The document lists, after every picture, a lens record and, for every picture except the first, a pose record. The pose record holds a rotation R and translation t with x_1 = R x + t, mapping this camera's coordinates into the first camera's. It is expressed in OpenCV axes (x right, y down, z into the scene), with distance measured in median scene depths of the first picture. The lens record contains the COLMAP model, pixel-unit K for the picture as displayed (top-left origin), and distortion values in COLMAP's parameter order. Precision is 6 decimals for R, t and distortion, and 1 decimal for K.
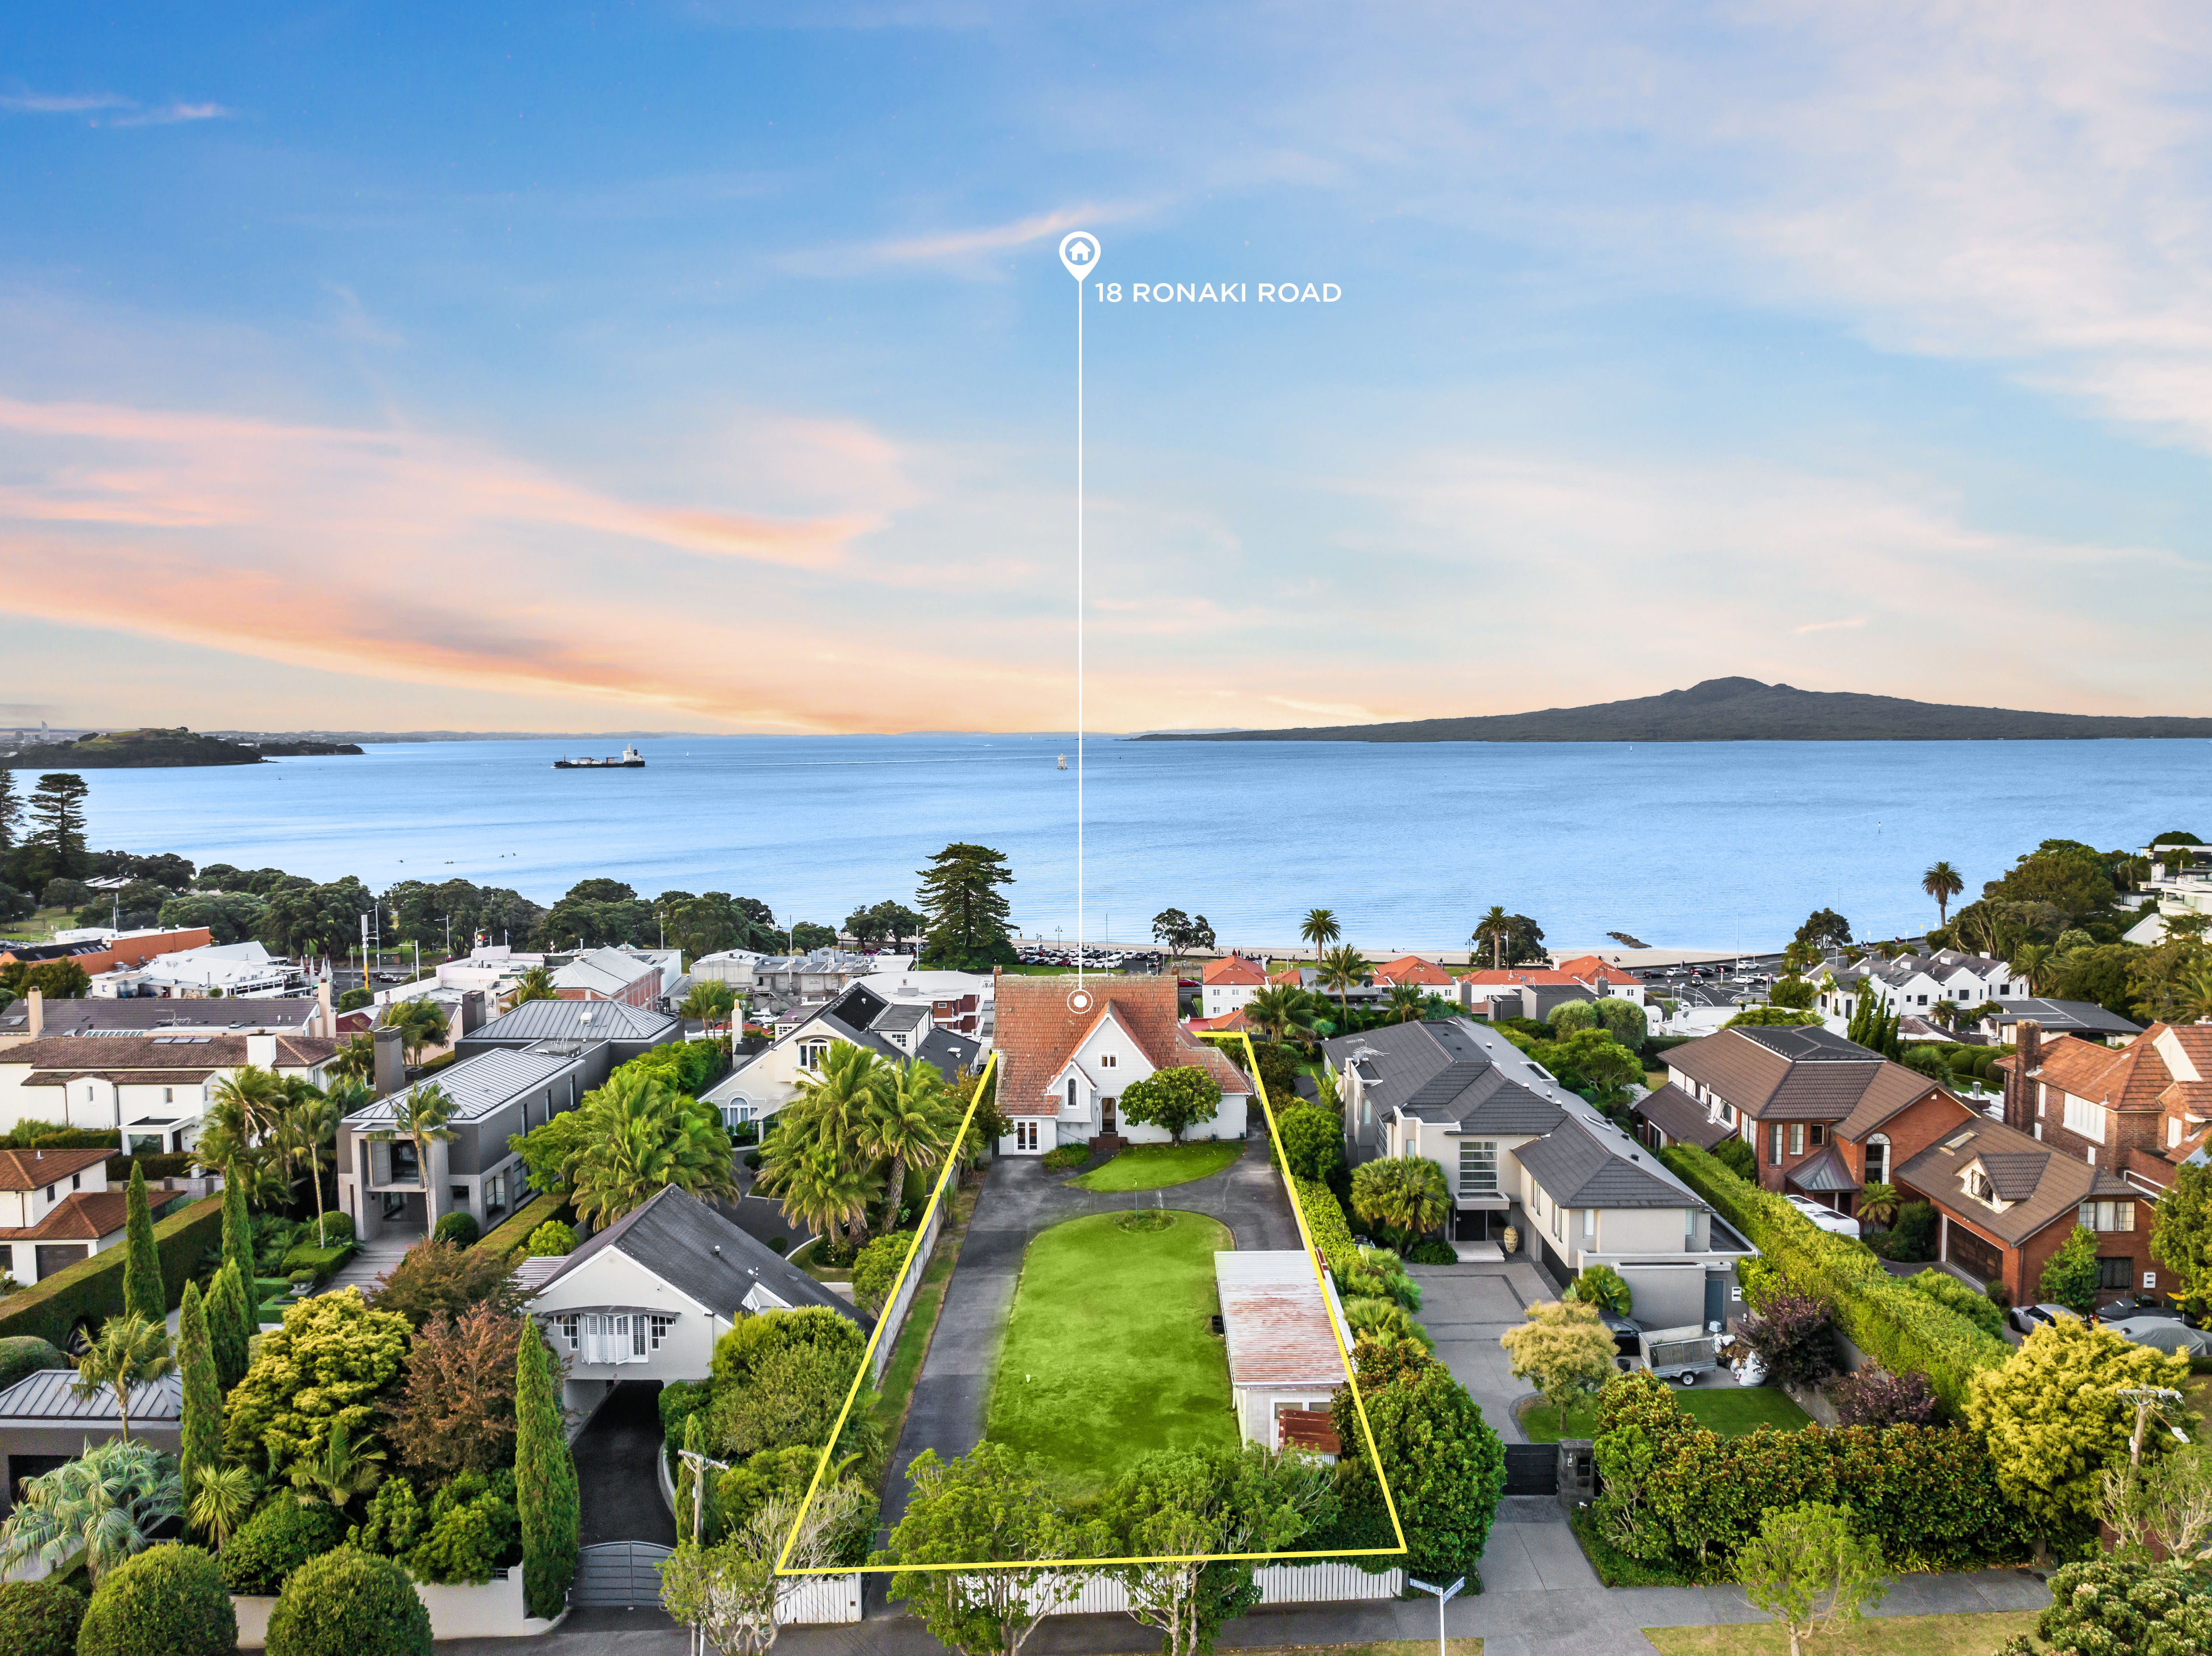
lens RADIAL K [[1561.0, 0, 1106.0], [0, 1561.0, 828.0], [0, 0, 1]] dist [-0.034412, -0.009178]
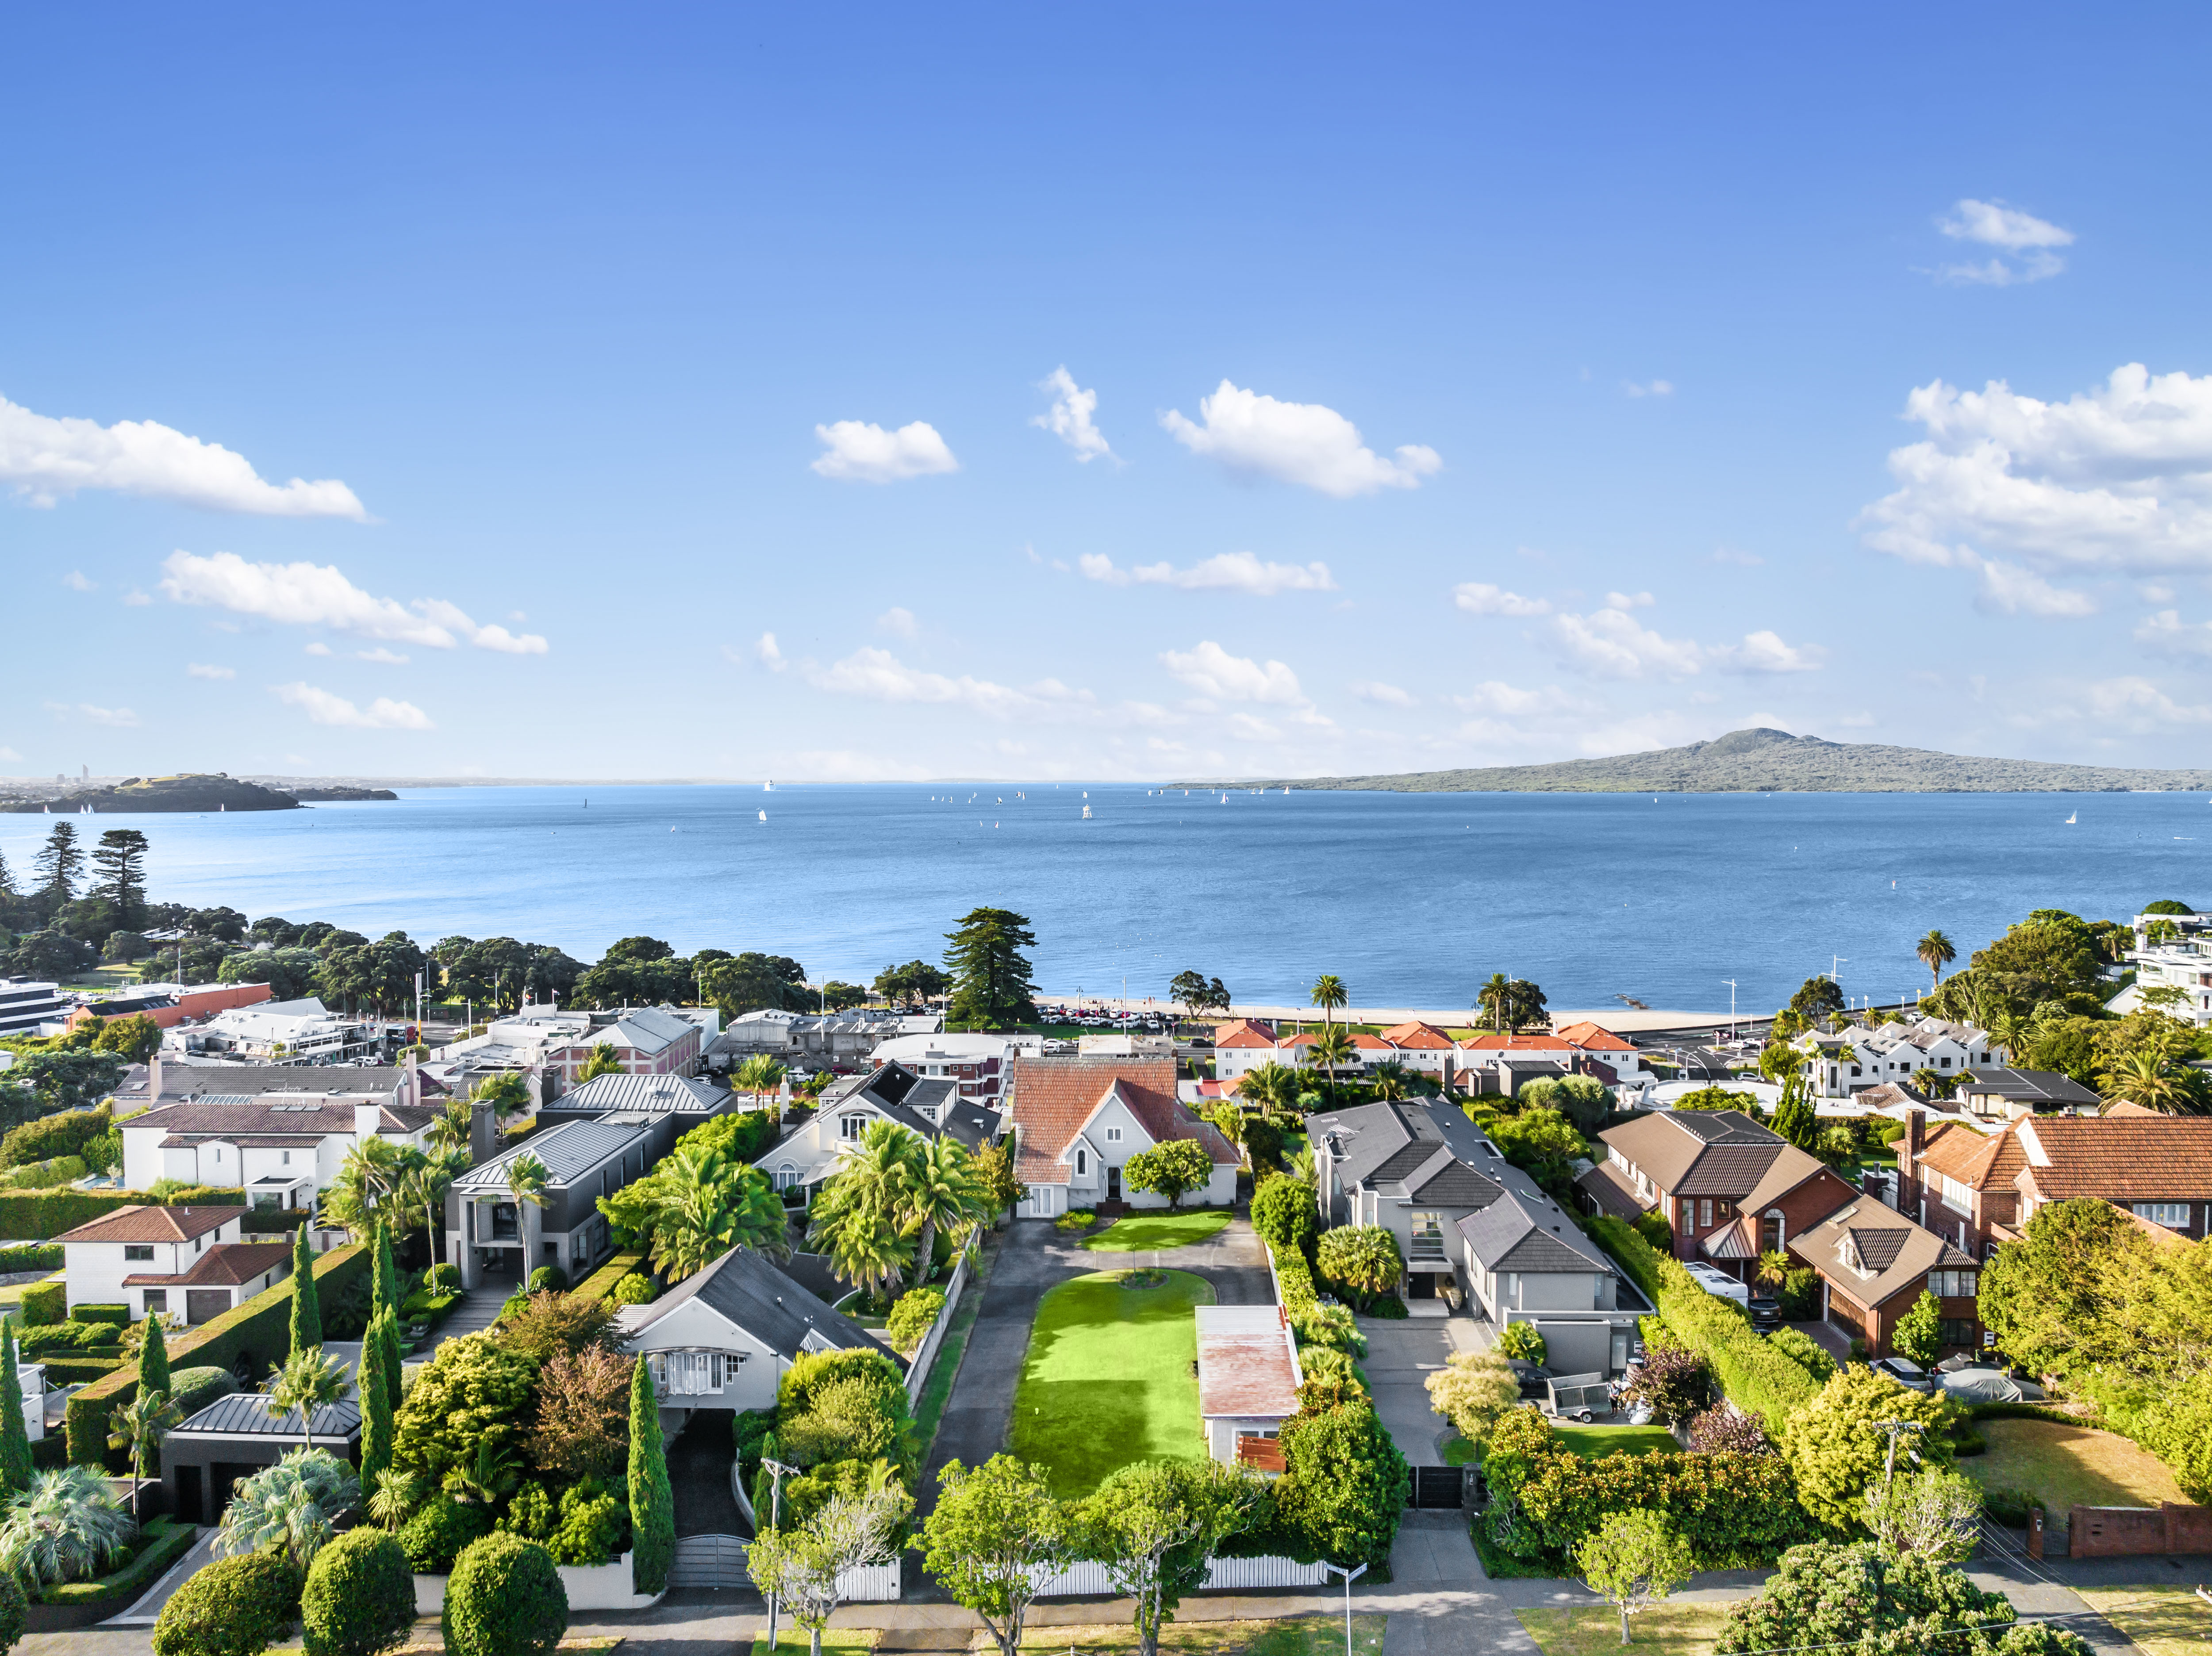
lens RADIAL K [[1557.3, 0, 1106.0], [0, 1557.3, 828.0], [0, 0, 1]] dist [-0.023794, -0.033538]
pose [[0.999850, 0.005053, -0.016554, 0.015779], [-0.005557, 0.999517, -0.030577, -0.045179], [0.016391, 0.030665, 0.999395, -0.158926]]
